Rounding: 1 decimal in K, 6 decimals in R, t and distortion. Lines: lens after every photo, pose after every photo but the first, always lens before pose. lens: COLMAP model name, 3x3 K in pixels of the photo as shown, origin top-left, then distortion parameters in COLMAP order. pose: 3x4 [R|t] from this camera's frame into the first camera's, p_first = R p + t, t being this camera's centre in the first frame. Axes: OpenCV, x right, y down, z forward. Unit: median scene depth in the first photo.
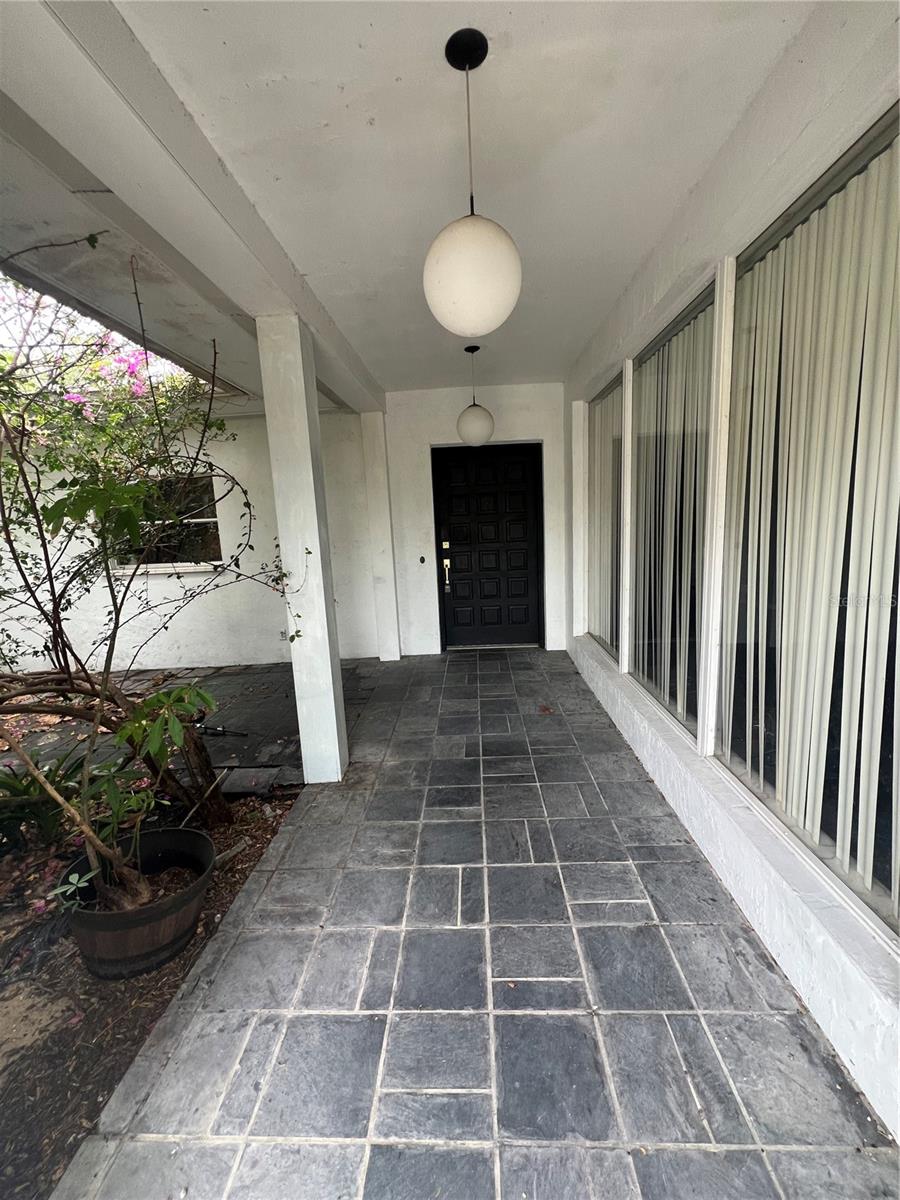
lens RADIAL K [[481.9, 0, 450.4], [0, 481.9, 597.3], [0, 0, 1]] dist [0.000362, -0.000126]
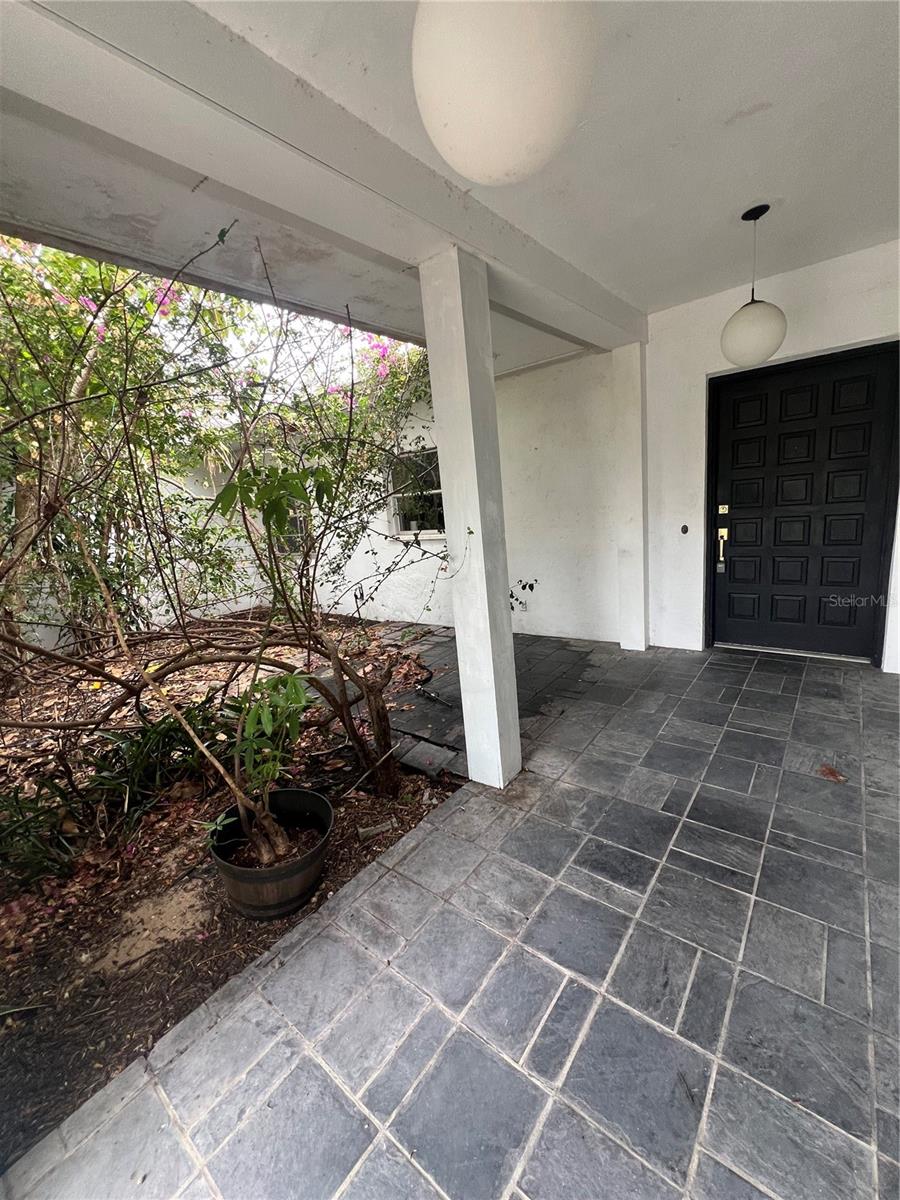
lens RADIAL K [[481.9, 0, 449.2], [0, 481.9, 597.4], [0, 0, 1]] dist [0.000362, -0.000126]
pose [[0.802198, 0.093630, -0.589671, 0.183798], [-0.039880, 0.993825, 0.103549, -0.058559], [0.595725, -0.059550, 0.800978, 0.243893]]
